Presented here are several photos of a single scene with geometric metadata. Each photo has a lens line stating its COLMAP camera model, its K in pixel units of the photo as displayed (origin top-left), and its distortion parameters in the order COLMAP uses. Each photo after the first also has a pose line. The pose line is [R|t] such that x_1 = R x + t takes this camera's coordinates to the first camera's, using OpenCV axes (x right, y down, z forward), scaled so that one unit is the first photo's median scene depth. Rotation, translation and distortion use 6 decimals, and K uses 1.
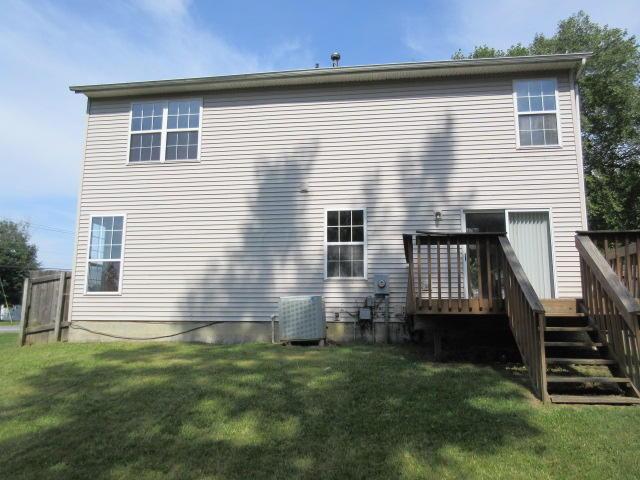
lens RADIAL K [[435.2, 0, 337.4], [0, 435.2, 257.9], [0, 0, 1]] dist [-0.008173, -0.002685]
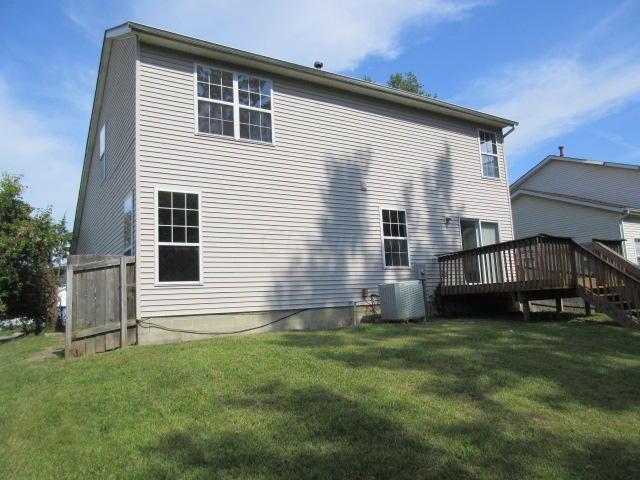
lens RADIAL K [[478.1, 0, 316.9], [0, 478.1, 242.6], [0, 0, 1]] dist [-0.010168, -0.006285]
pose [[0.774300, 0.038166, 0.631666, -0.953188], [-0.033602, 0.999251, -0.019186, 0.011495], [-0.631926, -0.006369, 0.775003, 0.116615]]
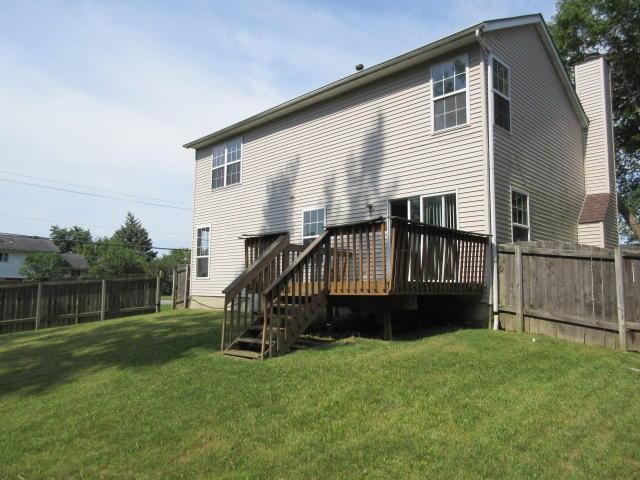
lens RADIAL K [[478.1, 0, 316.9], [0, 478.1, 242.6], [0, 0, 1]] dist [-0.010168, -0.006285]
pose [[0.783163, -0.058570, -0.619052, 0.854351], [0.076586, 0.997060, 0.002556, -0.018686], [0.617082, -0.049413, 0.785346, -0.071478]]
